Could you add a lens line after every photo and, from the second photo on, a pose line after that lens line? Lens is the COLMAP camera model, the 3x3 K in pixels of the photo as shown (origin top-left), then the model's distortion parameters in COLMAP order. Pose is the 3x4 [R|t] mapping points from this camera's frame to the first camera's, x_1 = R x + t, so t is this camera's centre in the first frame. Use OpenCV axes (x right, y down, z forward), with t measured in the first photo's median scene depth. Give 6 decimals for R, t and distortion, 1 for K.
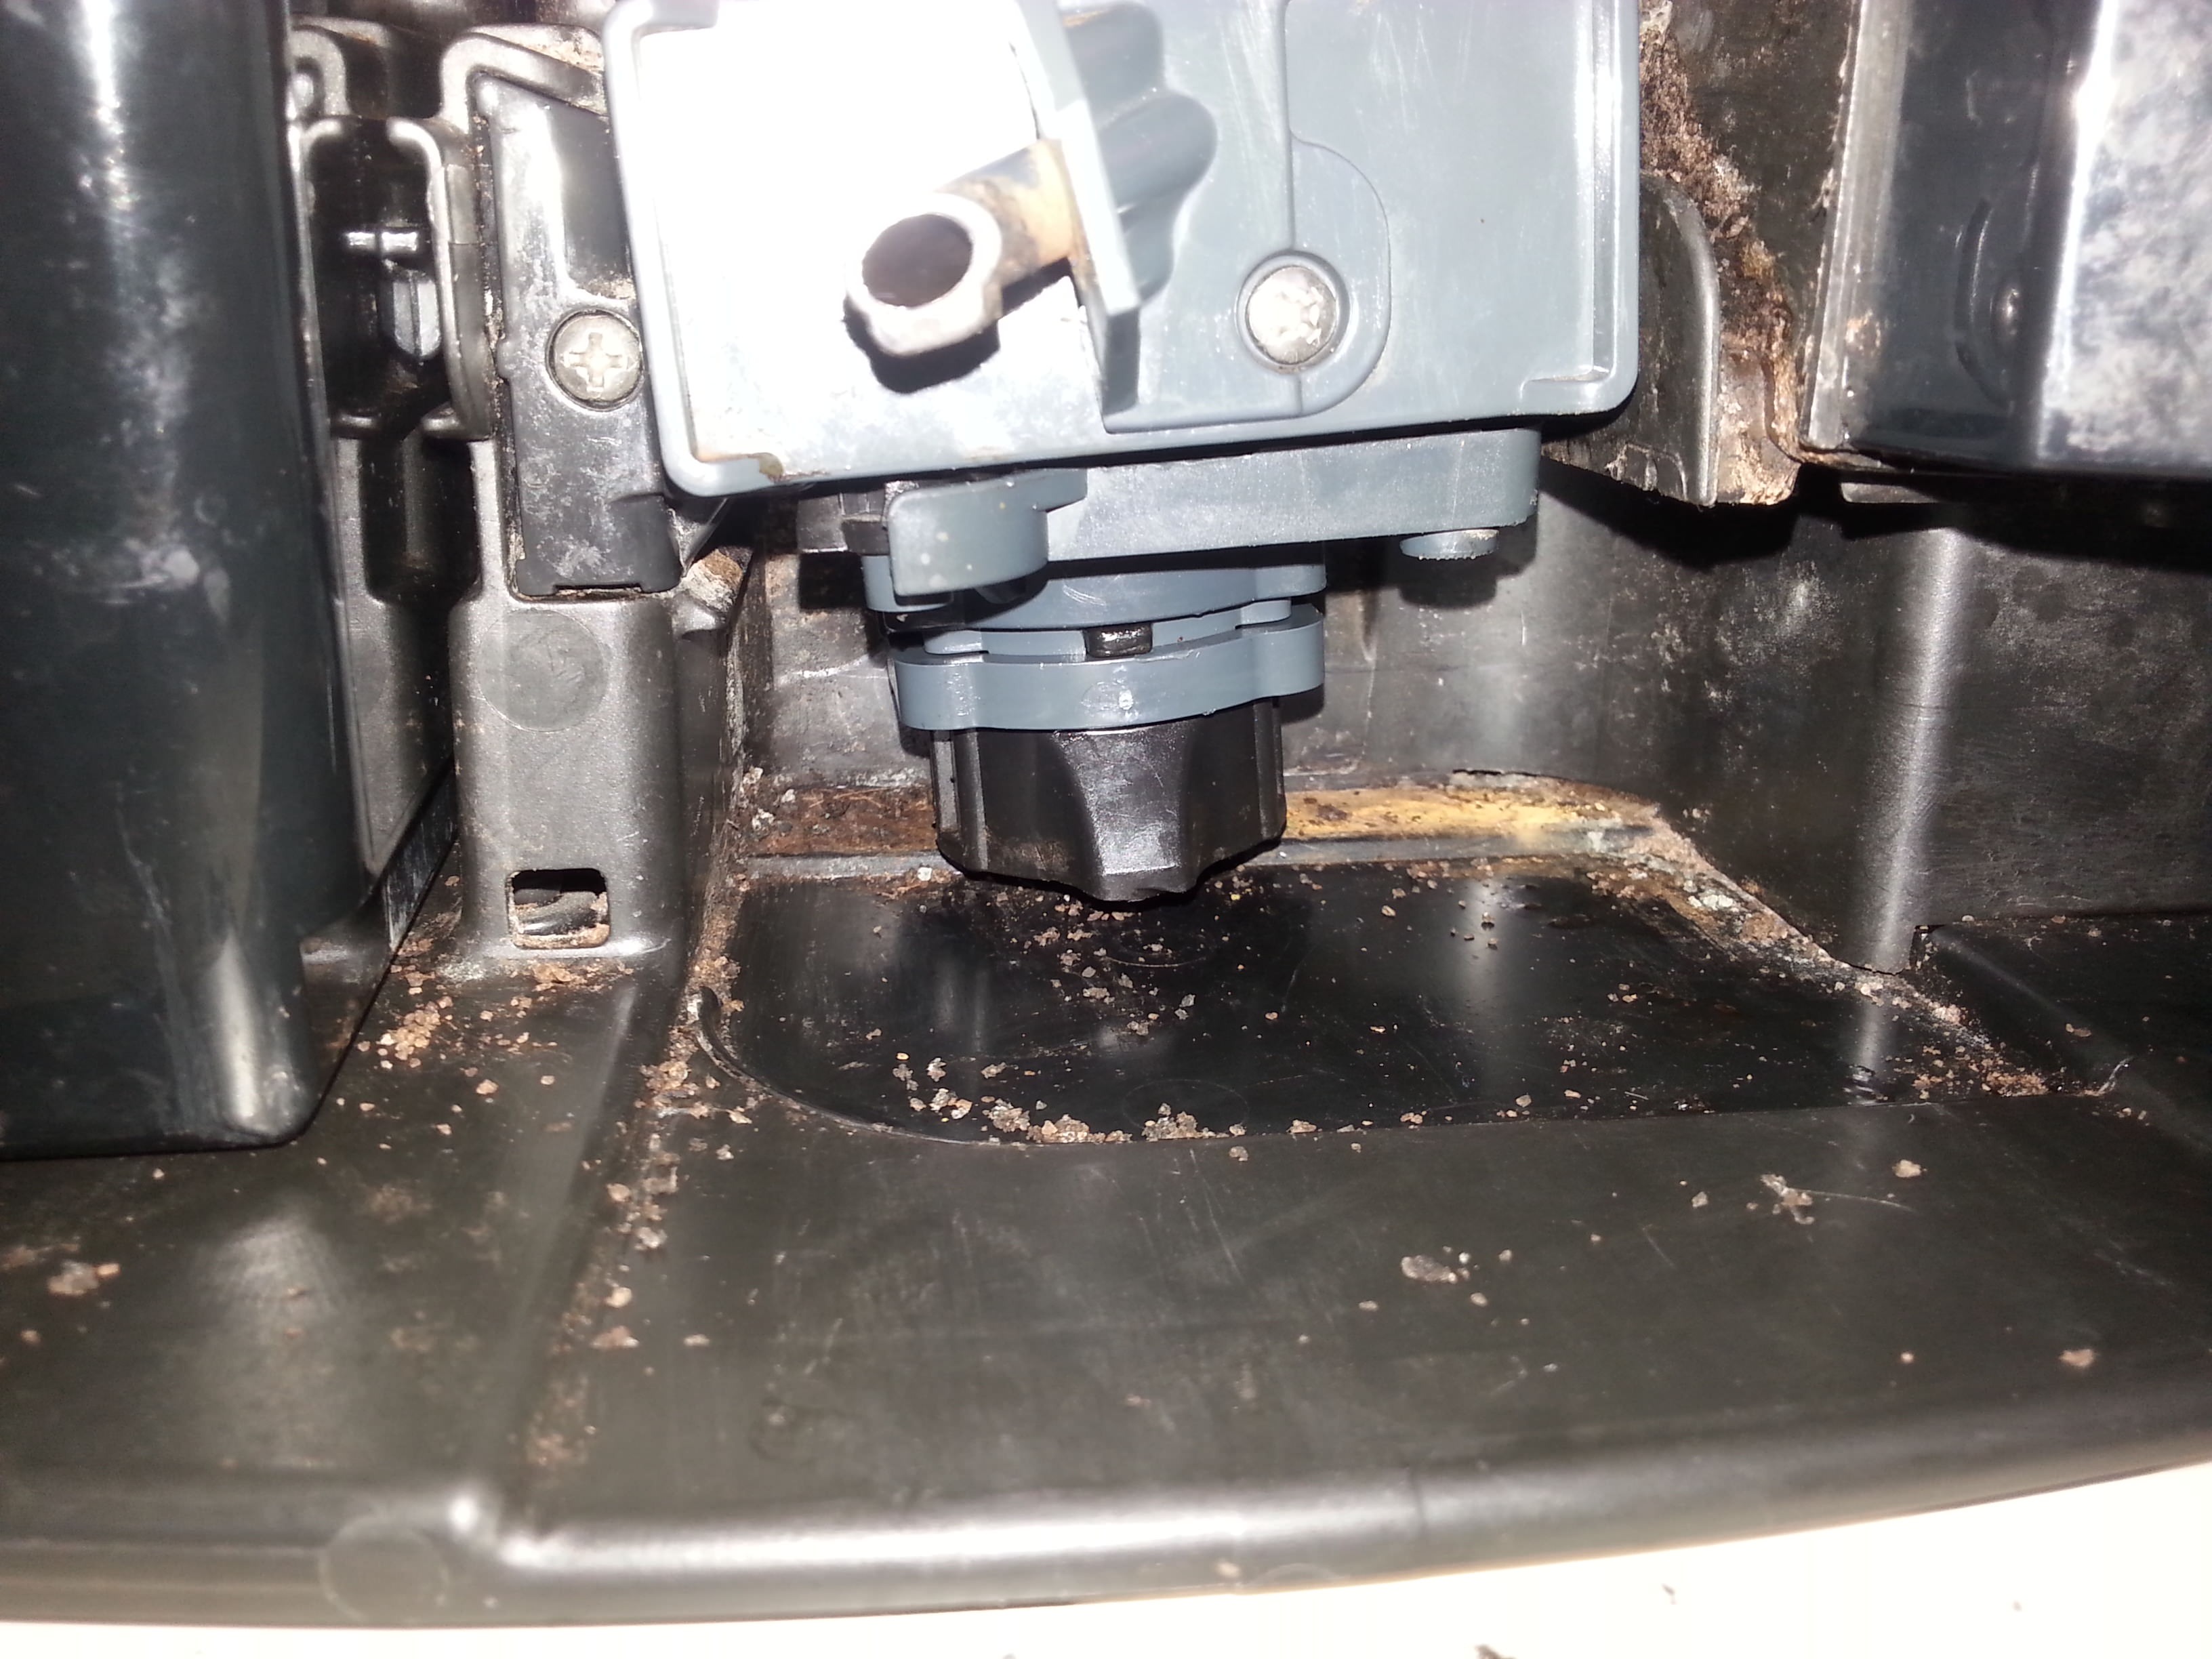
lens RADIAL K [[1806.2, 0, 1088.2], [0, 1806.2, 833.7], [0, 0, 1]] dist [0.000741, -0.072278]
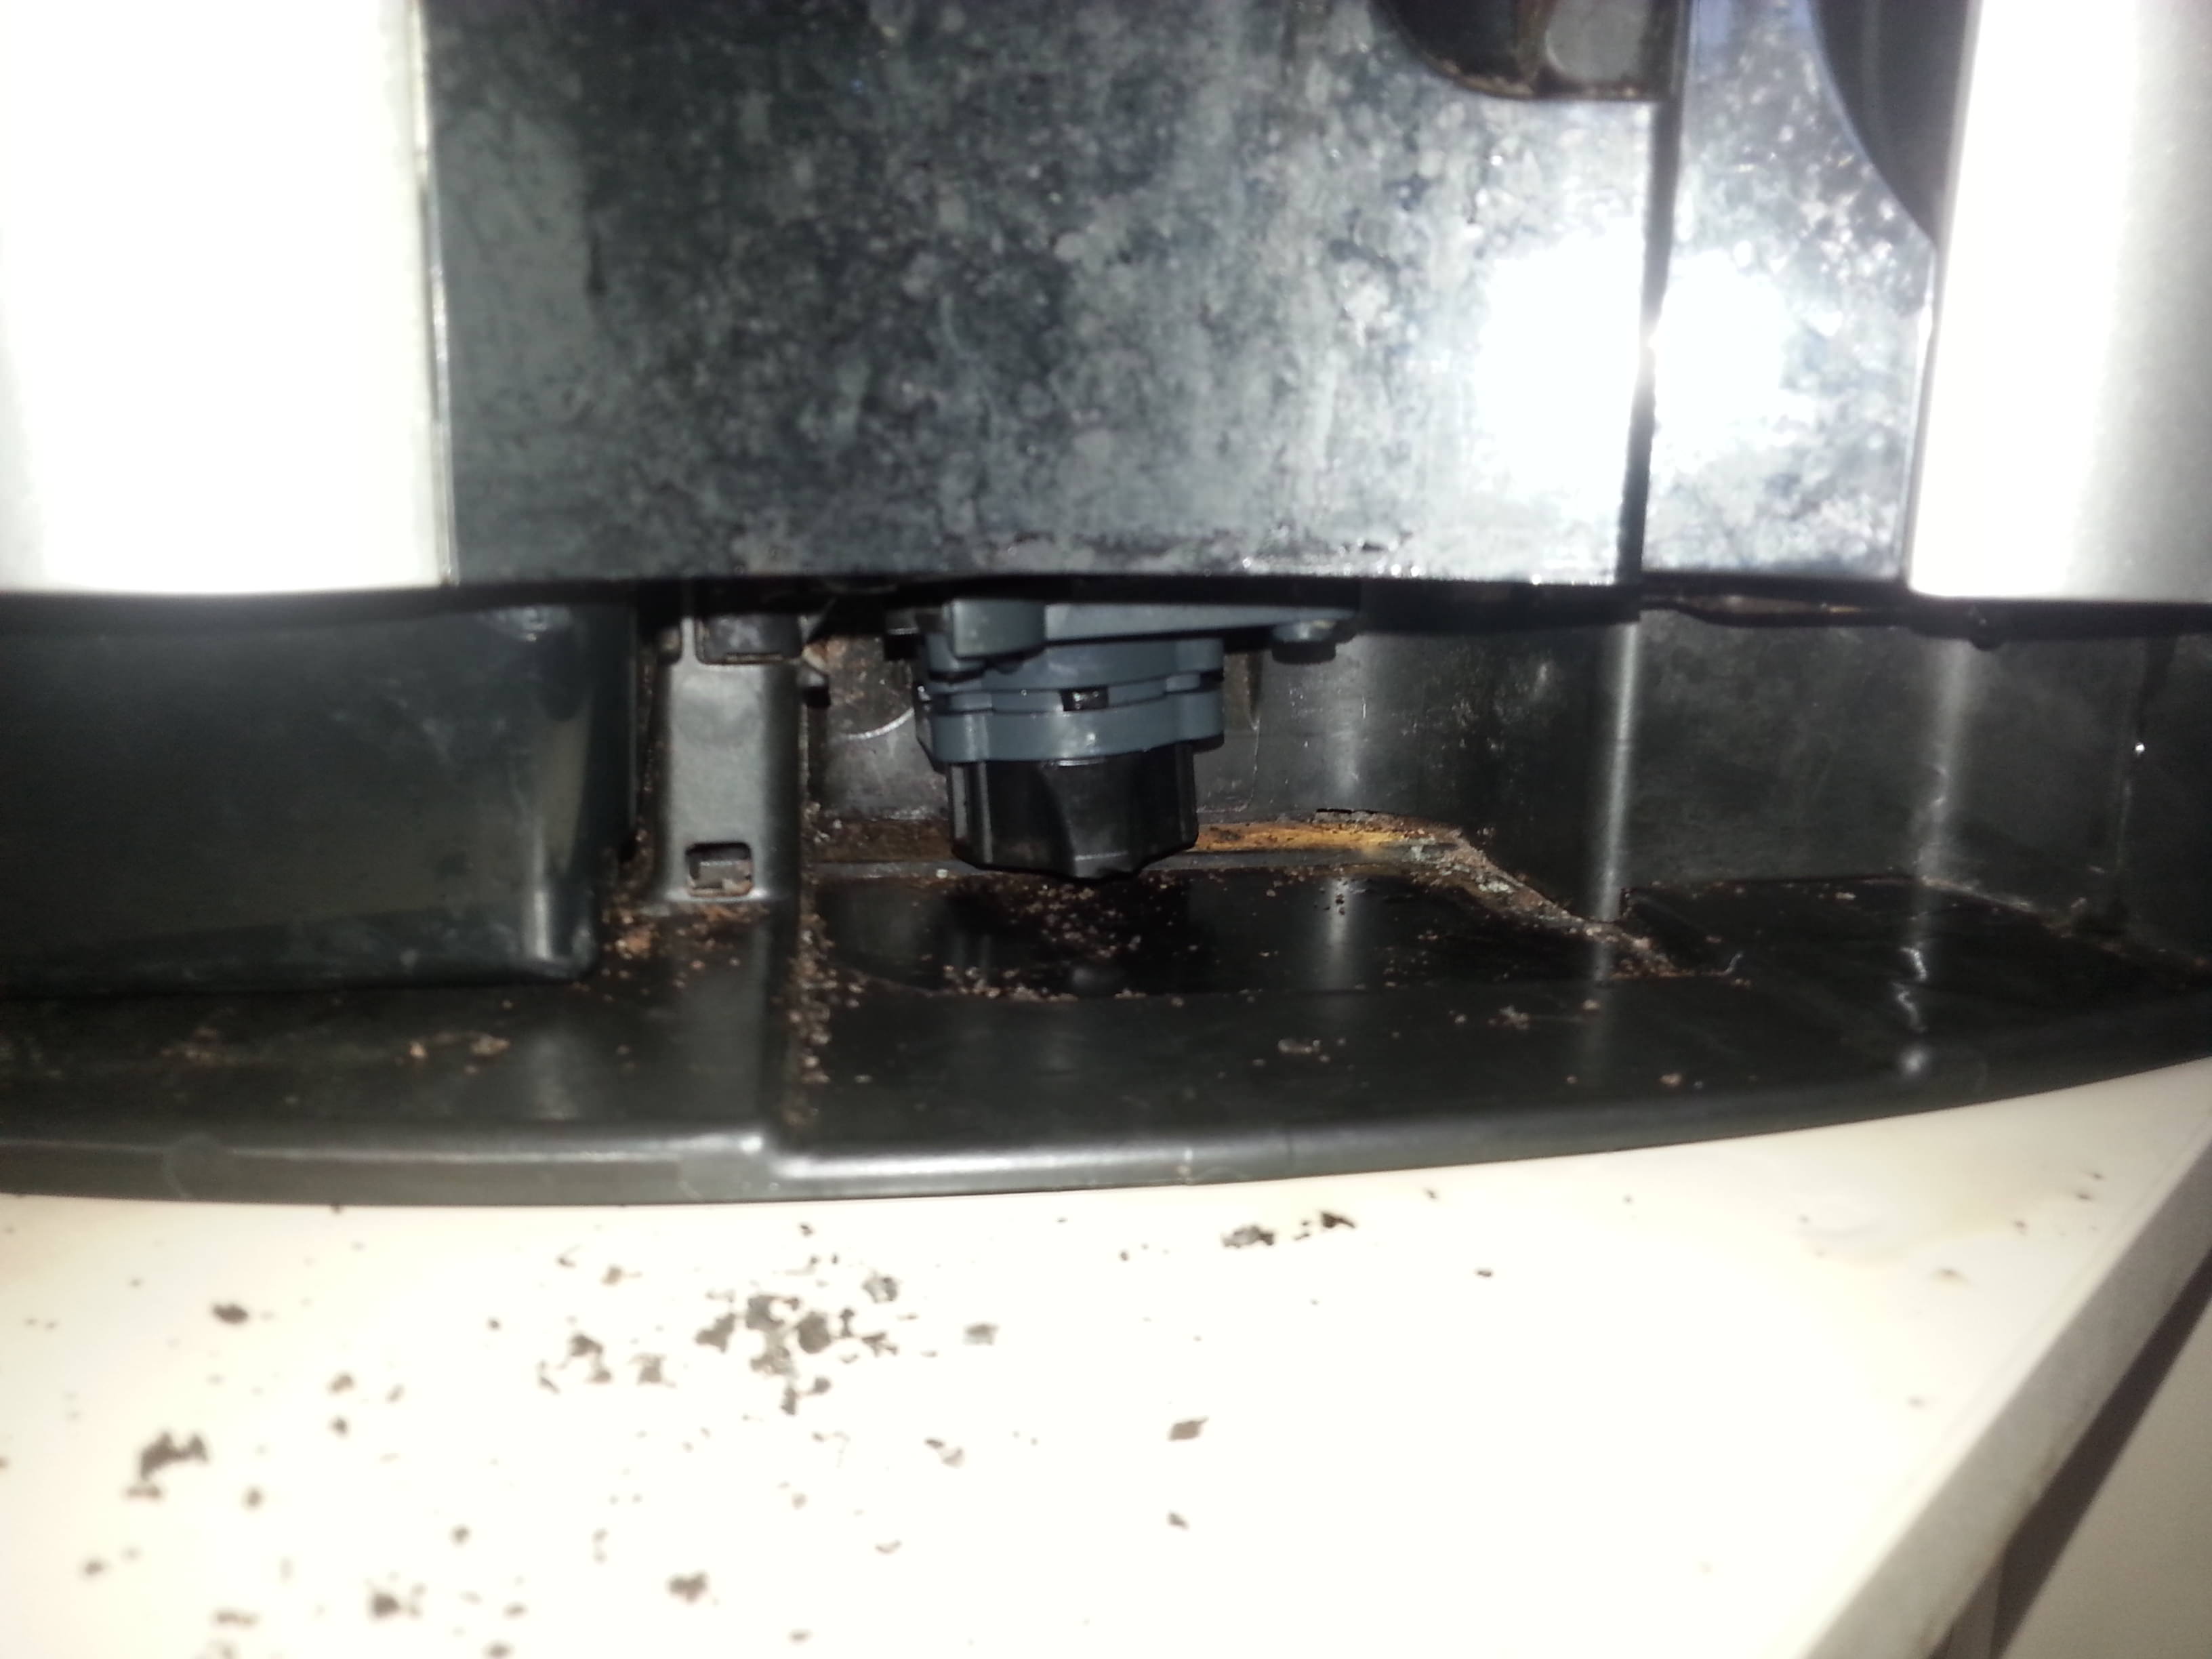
lens RADIAL K [[1806.2, 0, 1111.1], [0, 1806.2, 831.8], [0, 0, 1]] dist [0.000741, -0.072278]
pose [[0.997394, -0.006150, 0.071881, -0.065538], [0.012551, 0.995958, -0.088935, 0.126236], [-0.071043, 0.089605, 0.993440, -0.437528]]
